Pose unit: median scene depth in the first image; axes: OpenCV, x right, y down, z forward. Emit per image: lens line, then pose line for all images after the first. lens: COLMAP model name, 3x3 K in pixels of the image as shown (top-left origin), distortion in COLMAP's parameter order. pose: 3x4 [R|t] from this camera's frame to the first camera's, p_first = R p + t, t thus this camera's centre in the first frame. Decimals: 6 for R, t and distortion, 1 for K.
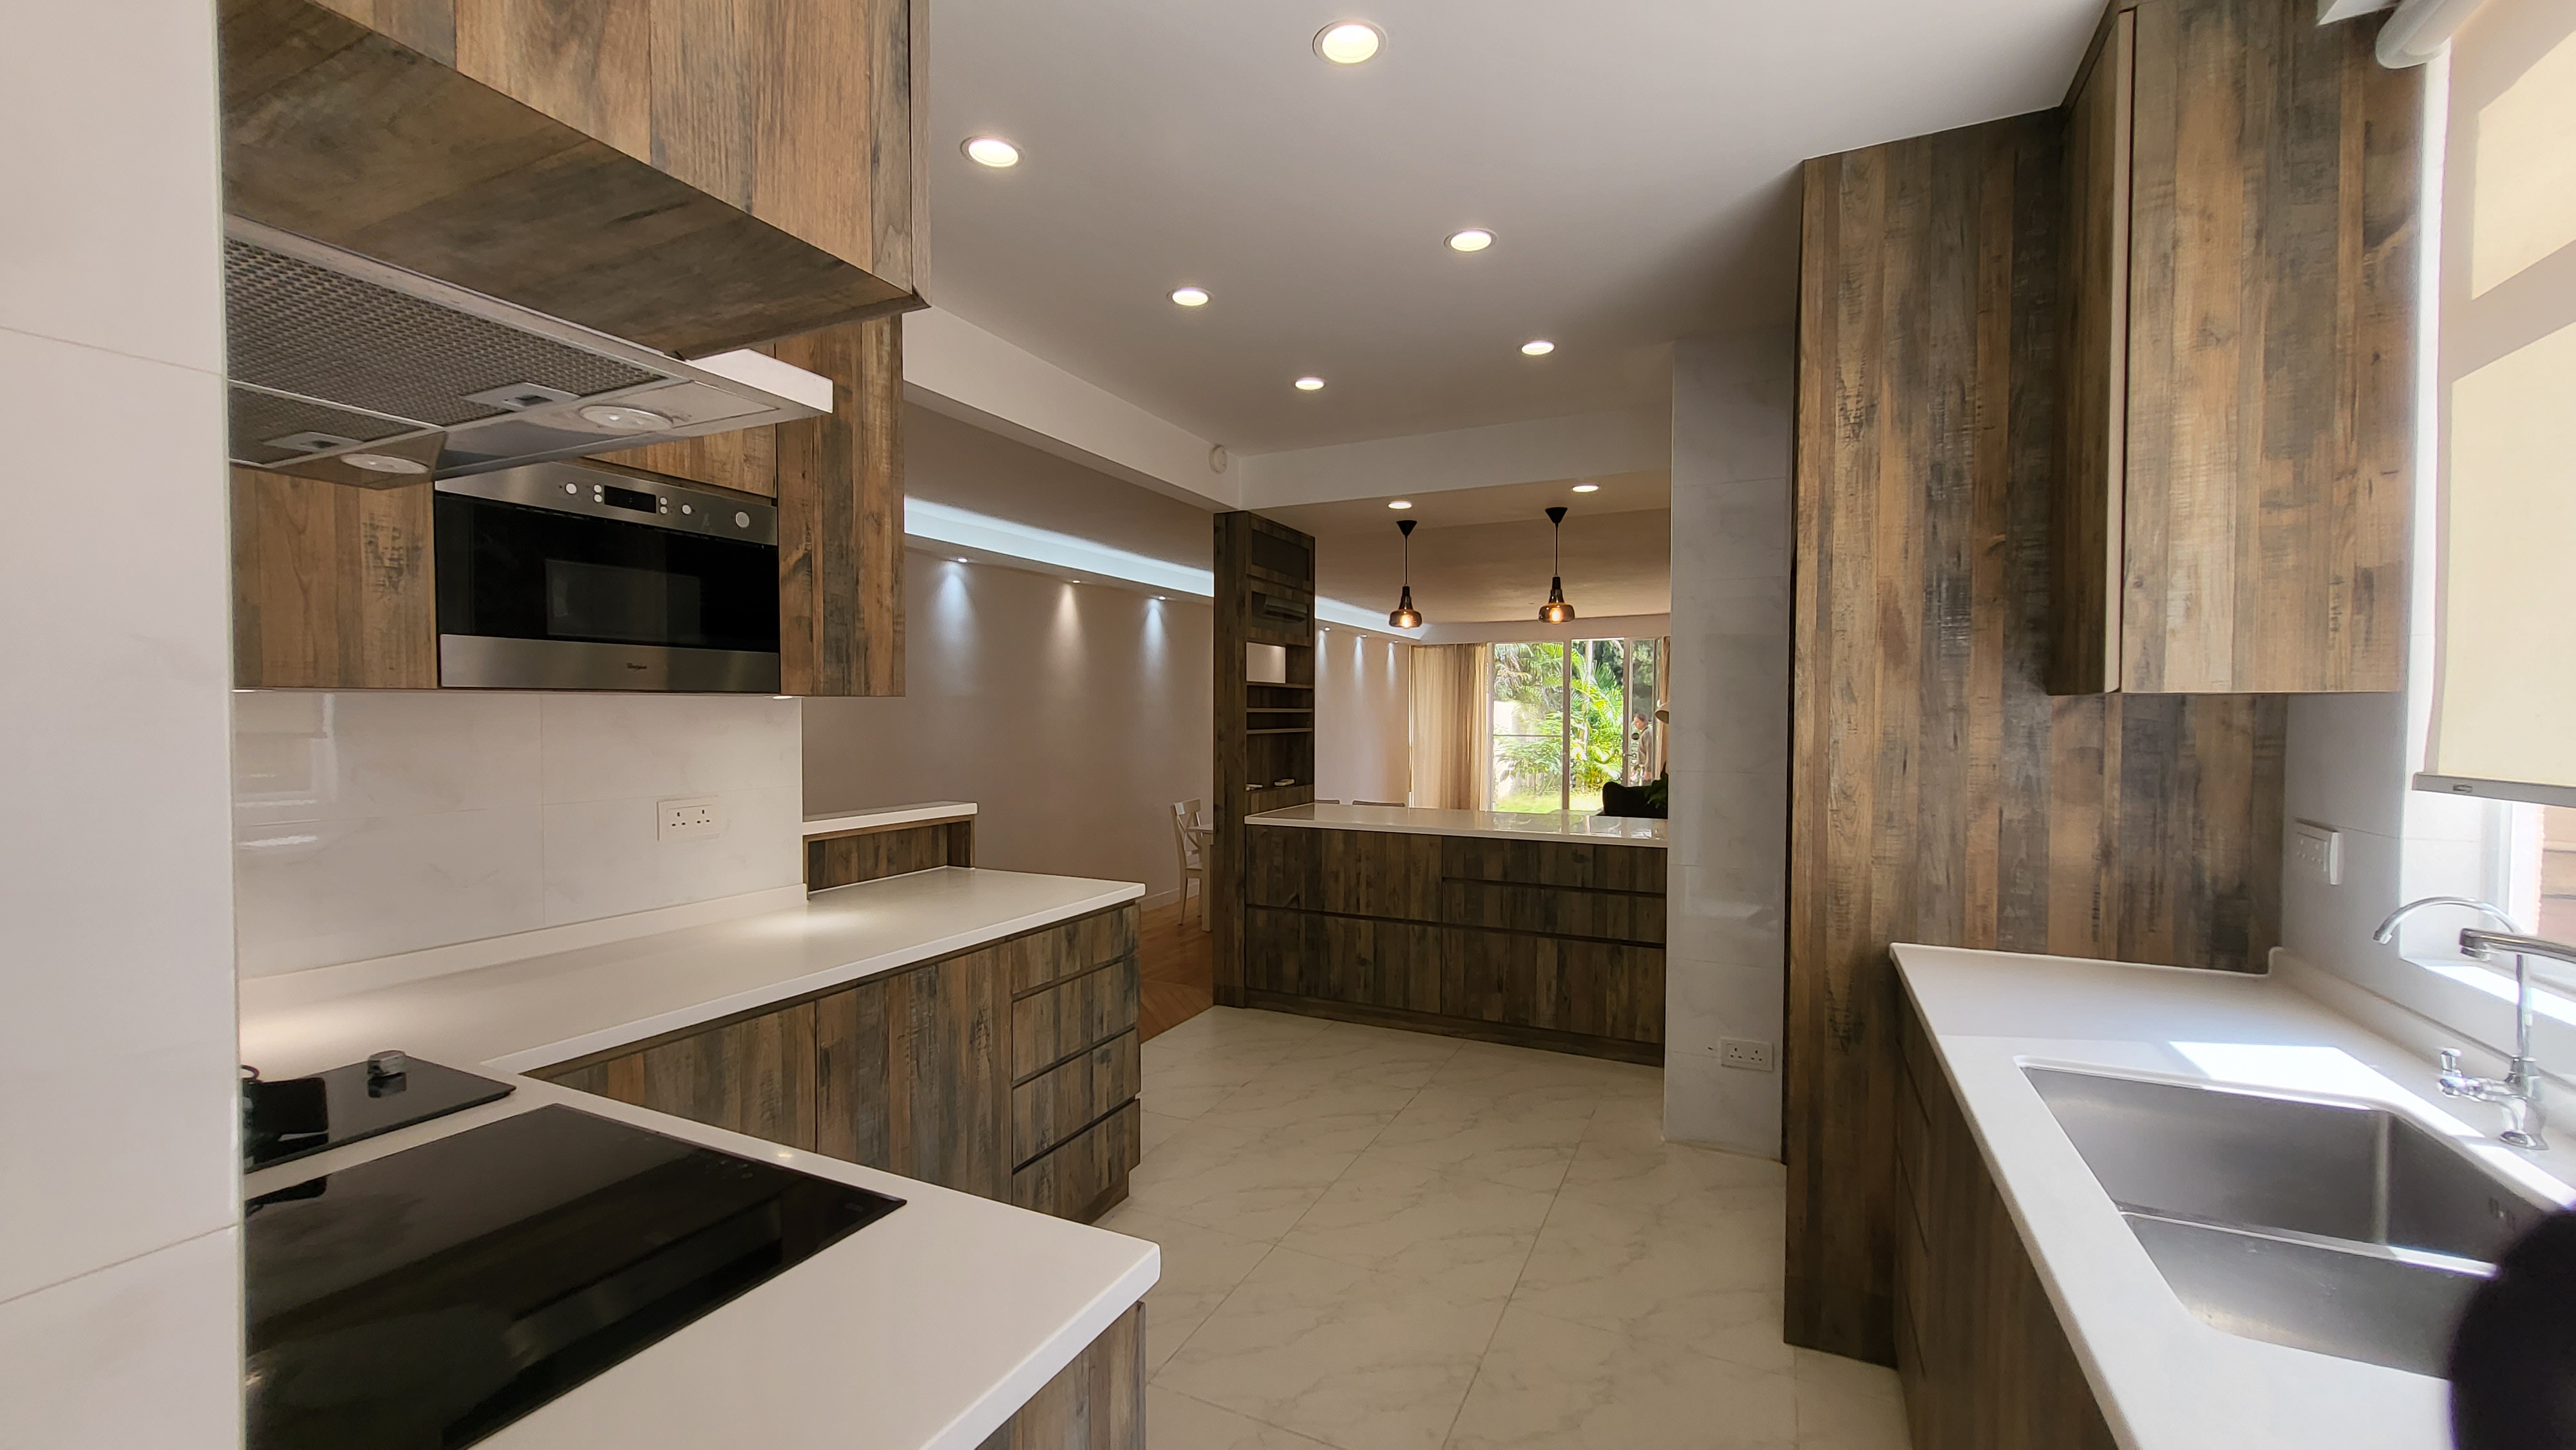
lens RADIAL K [[1030.9, 0, 1295.4], [0, 1030.9, 744.1], [0, 0, 1]] dist [0.002282, 0.000135]
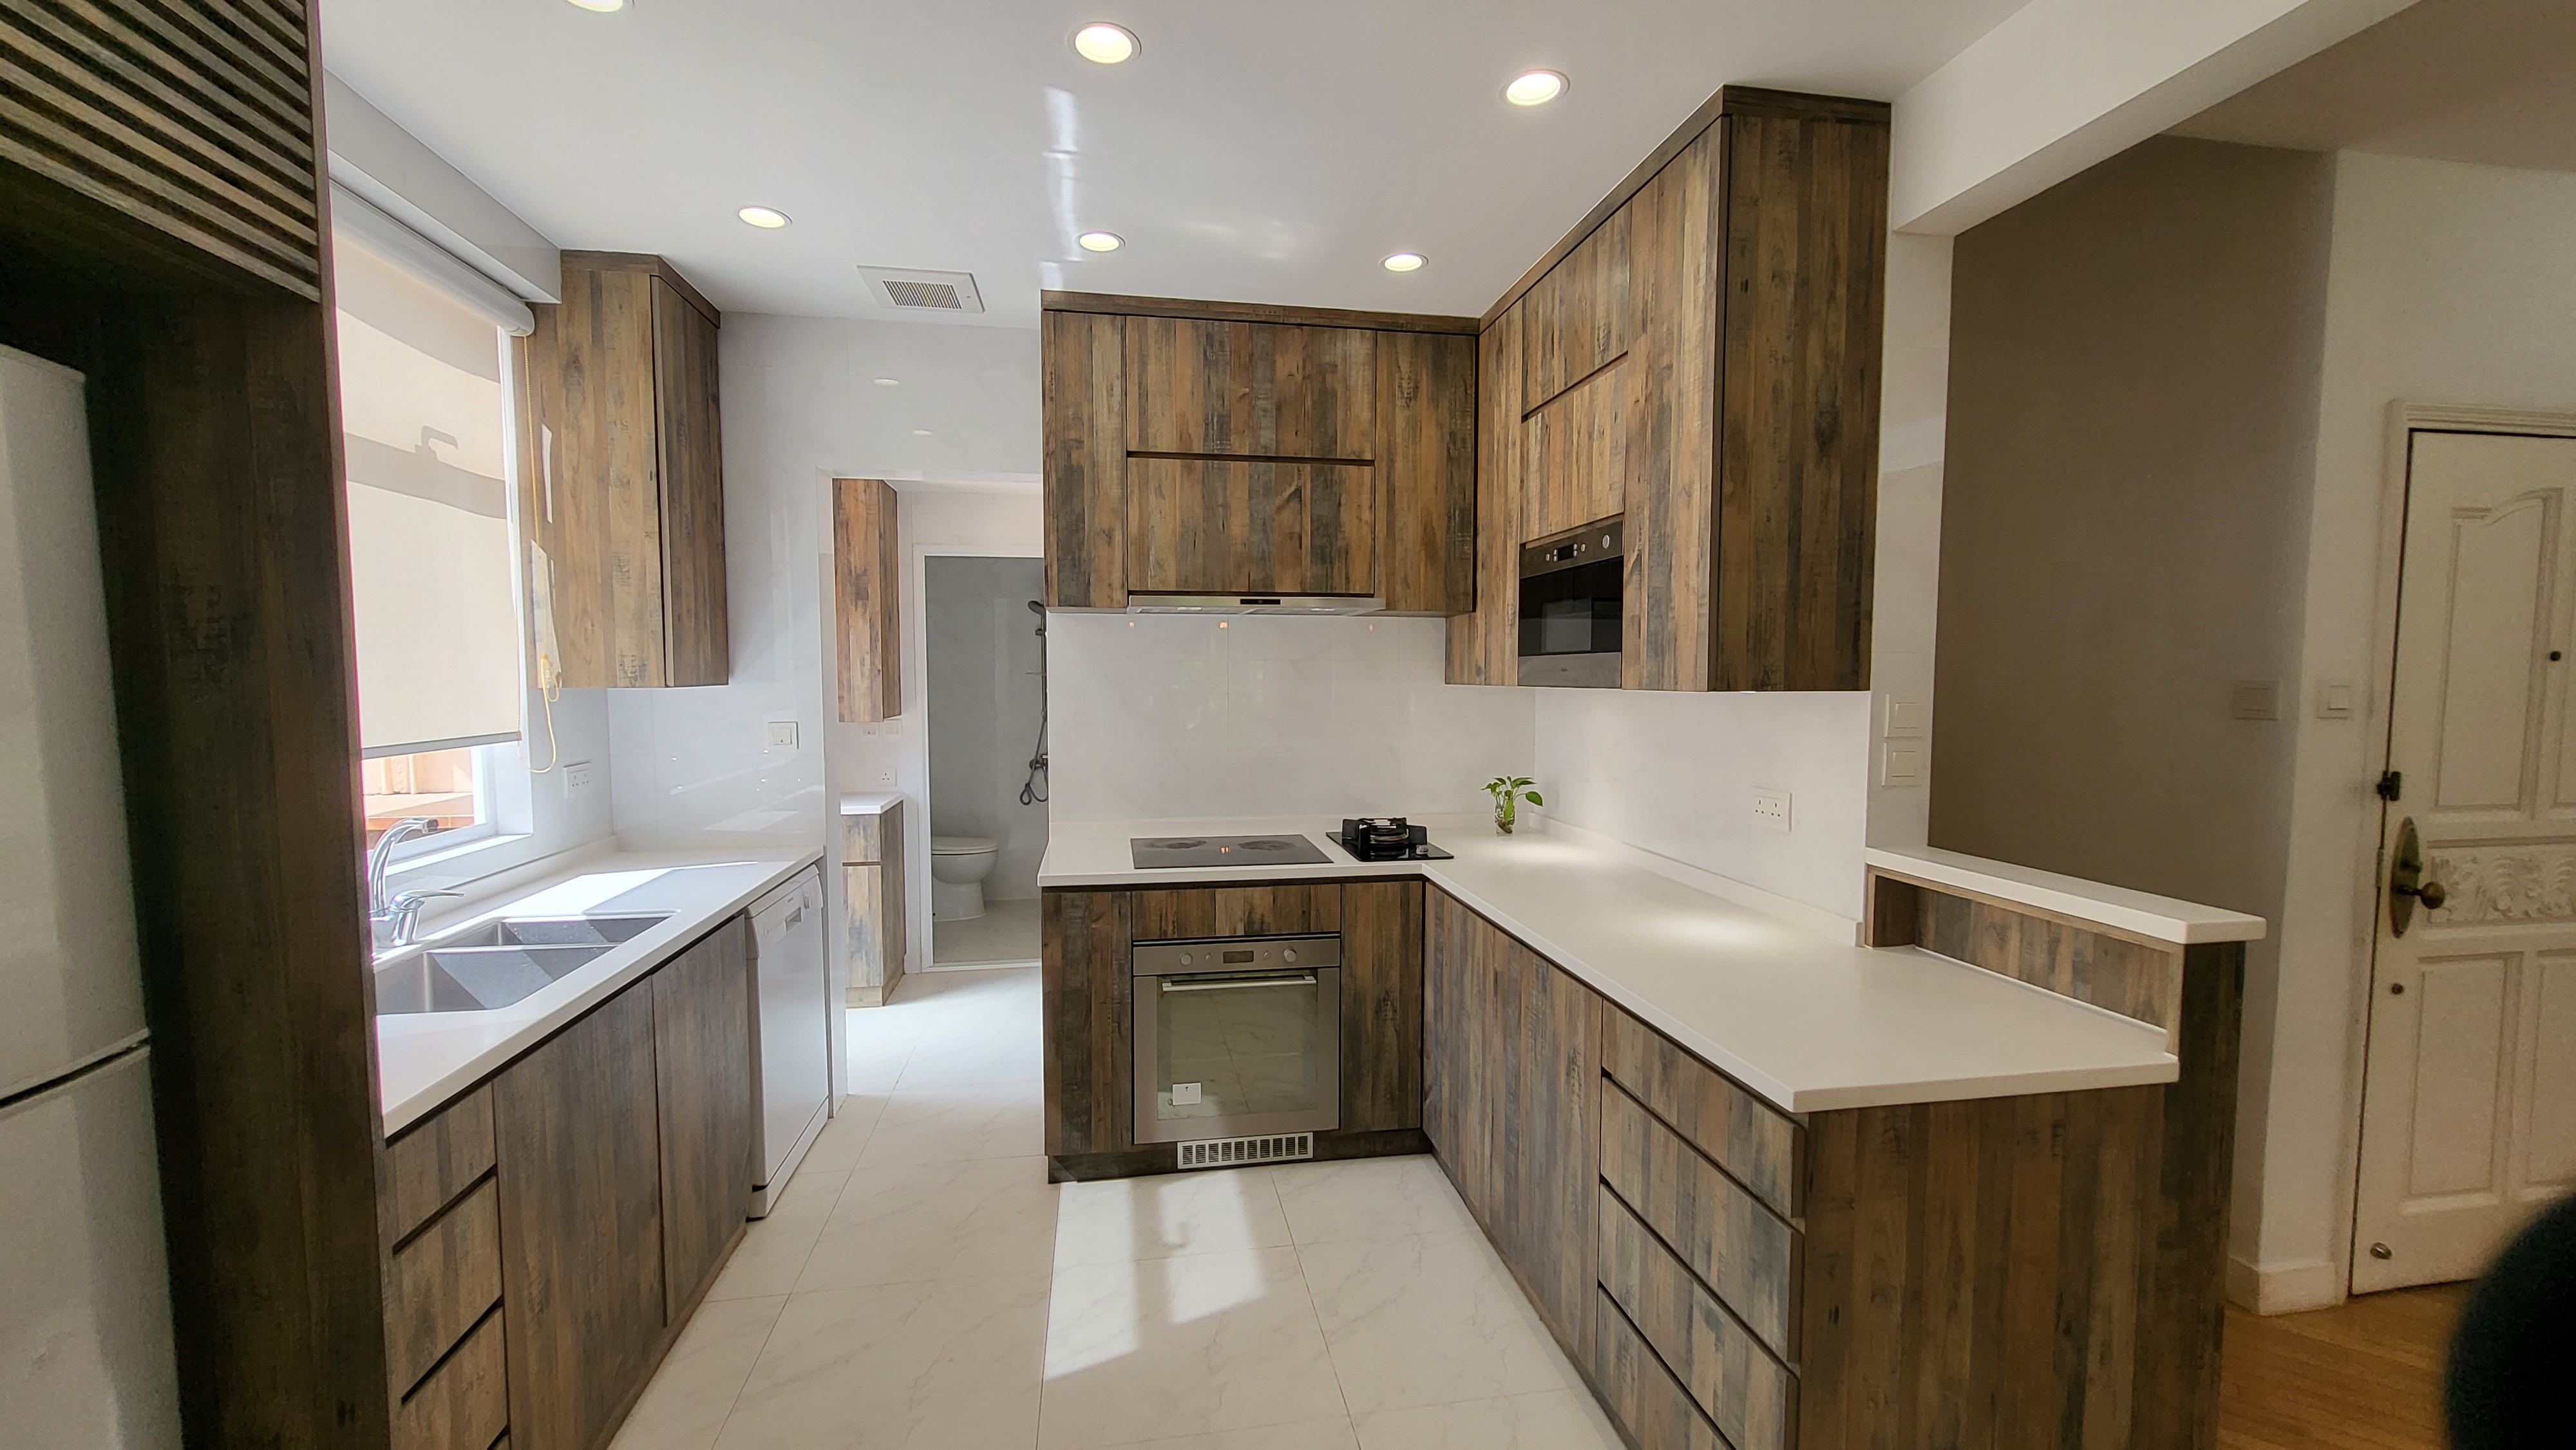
lens RADIAL K [[1020.2, 0, 1279.3], [0, 1020.2, 738.6], [0, 0, 1]] dist [-0.000150, -0.000368]
pose [[-0.821205, 0.034320, -0.569600, 0.196486], [-0.020169, 0.995820, 0.089079, -0.039557], [0.570276, 0.084640, -0.817081, 0.779955]]
